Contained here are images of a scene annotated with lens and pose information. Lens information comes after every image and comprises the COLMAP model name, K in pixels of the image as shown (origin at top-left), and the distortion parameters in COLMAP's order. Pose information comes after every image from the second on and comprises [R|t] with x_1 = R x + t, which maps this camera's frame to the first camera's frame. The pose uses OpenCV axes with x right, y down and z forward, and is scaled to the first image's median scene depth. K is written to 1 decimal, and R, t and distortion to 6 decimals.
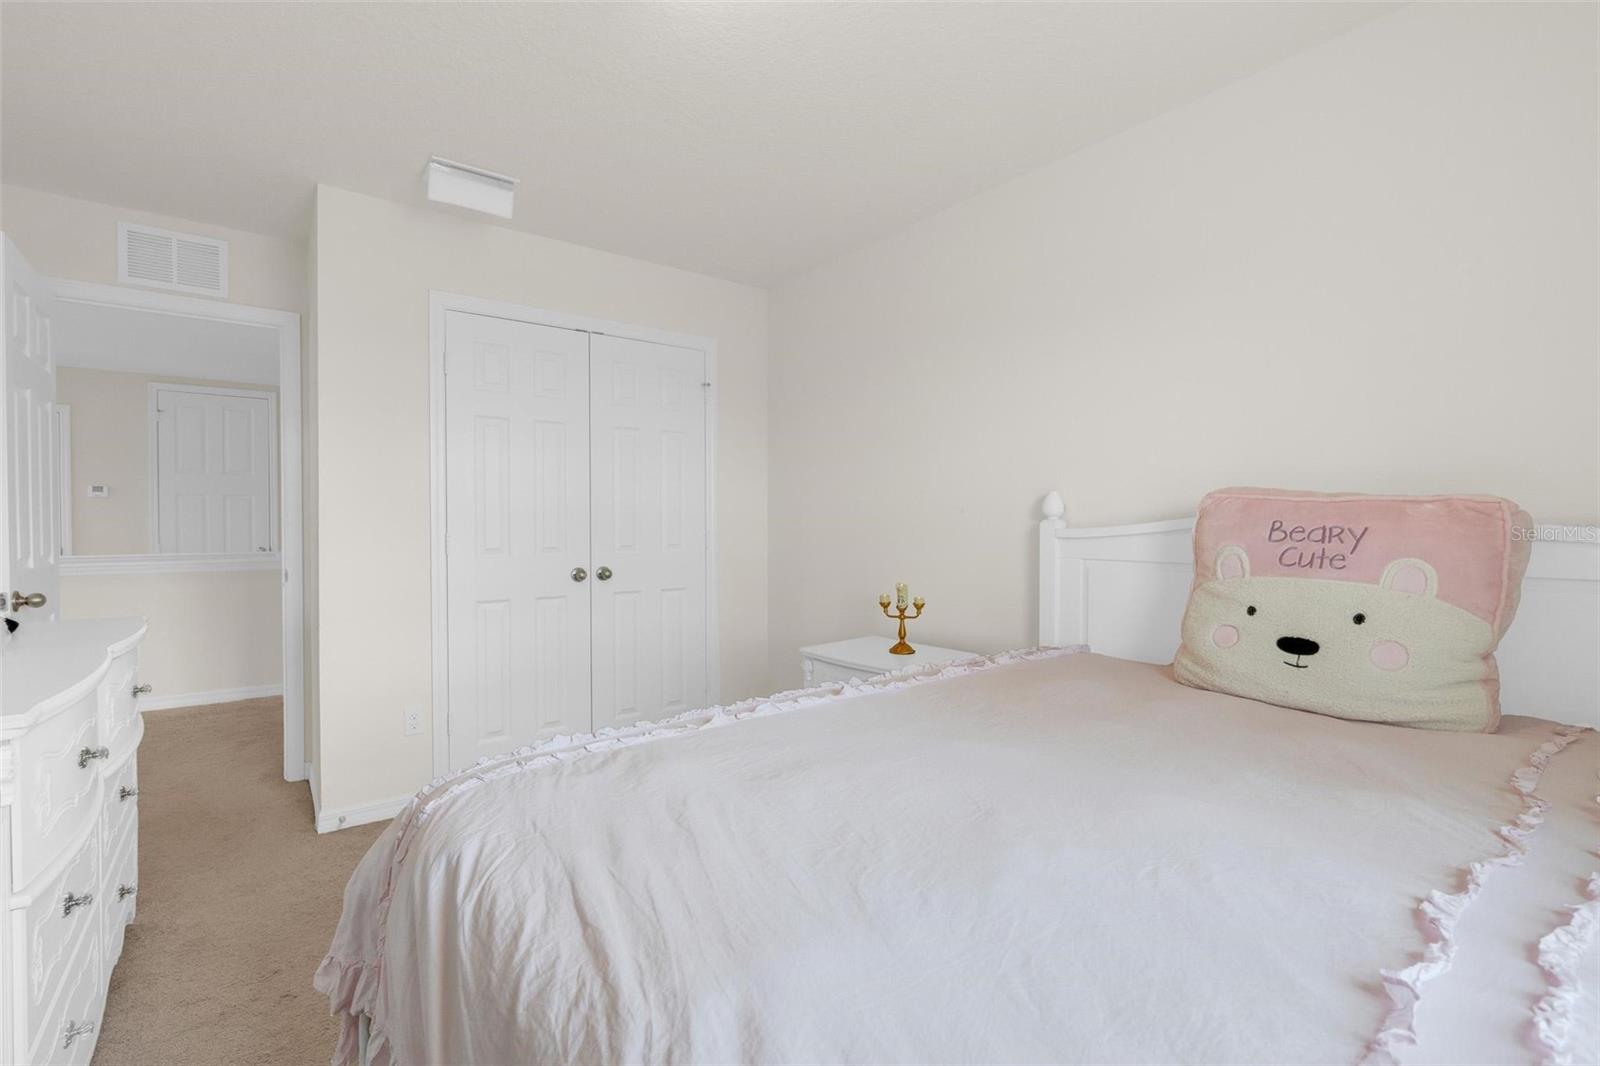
lens RADIAL K [[720.7, 0, 800.8], [0, 720.7, 530.0], [0, 0, 1]] dist [-0.010467, 0.002096]
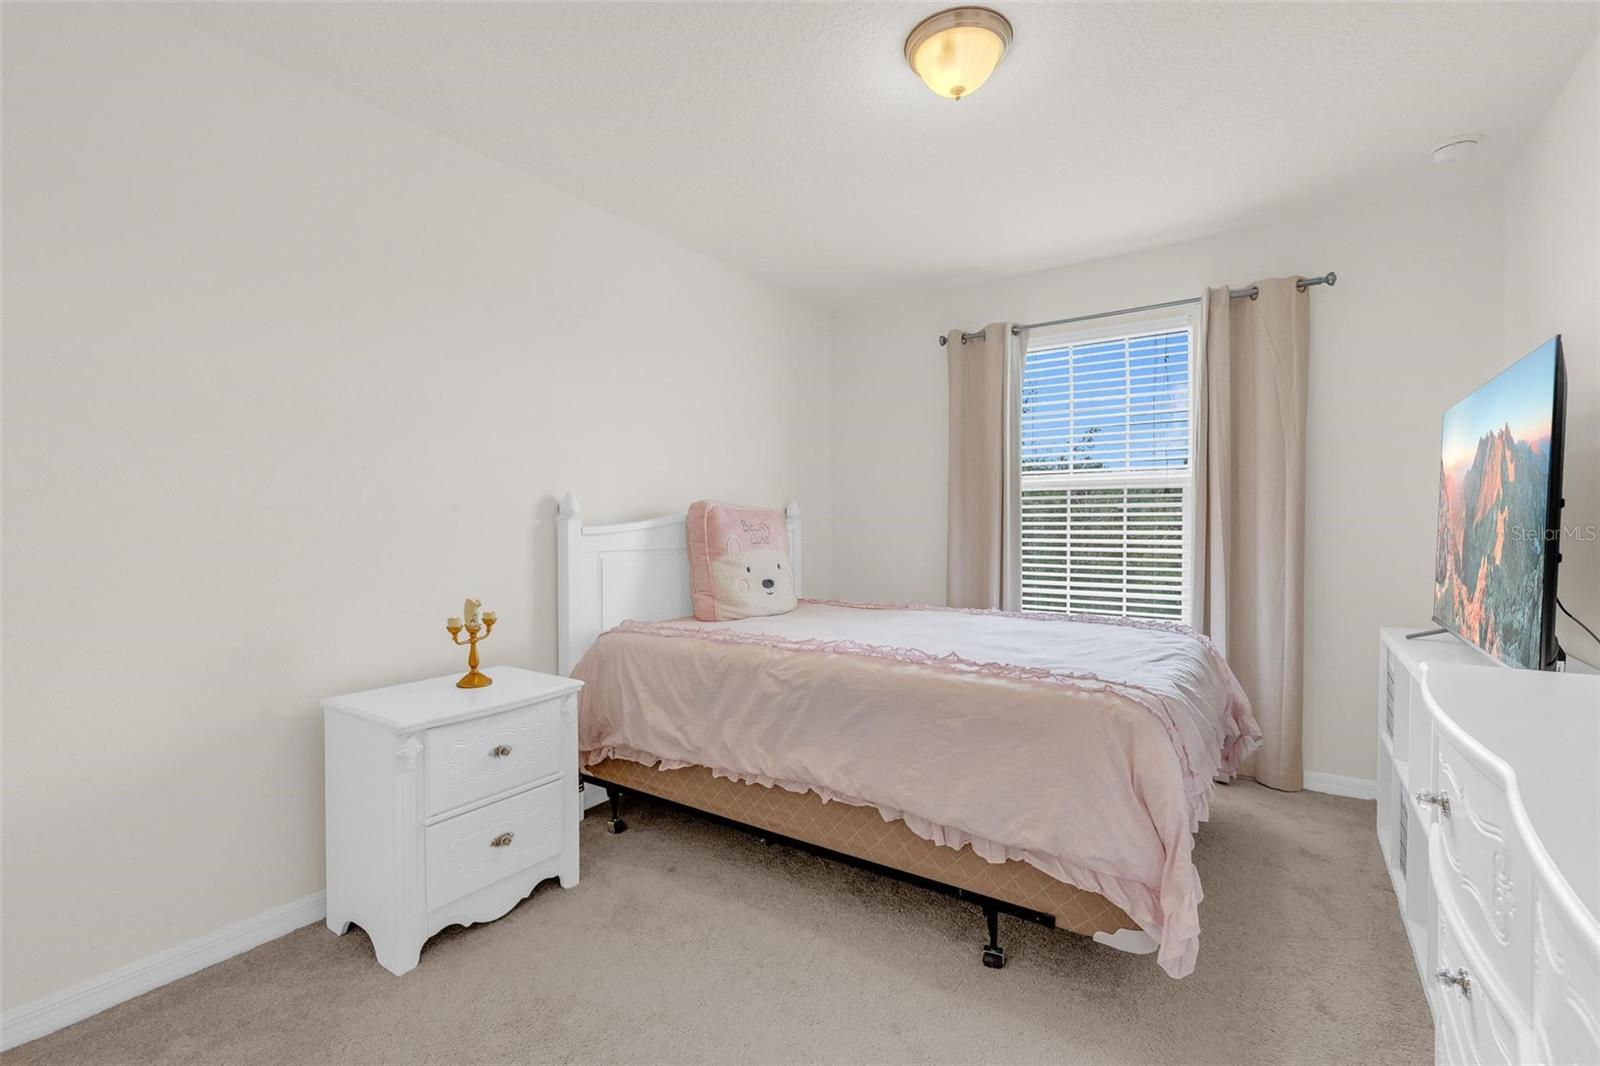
lens RADIAL K [[720.7, 0, 800.4], [0, 720.7, 529.6], [0, 0, 1]] dist [-0.010467, 0.002096]
pose [[-0.303939, -0.010837, 0.952630, -0.723209], [0.009650, 0.999849, 0.014453, -0.008906], [-0.952643, 0.013586, -0.303788, 0.897891]]
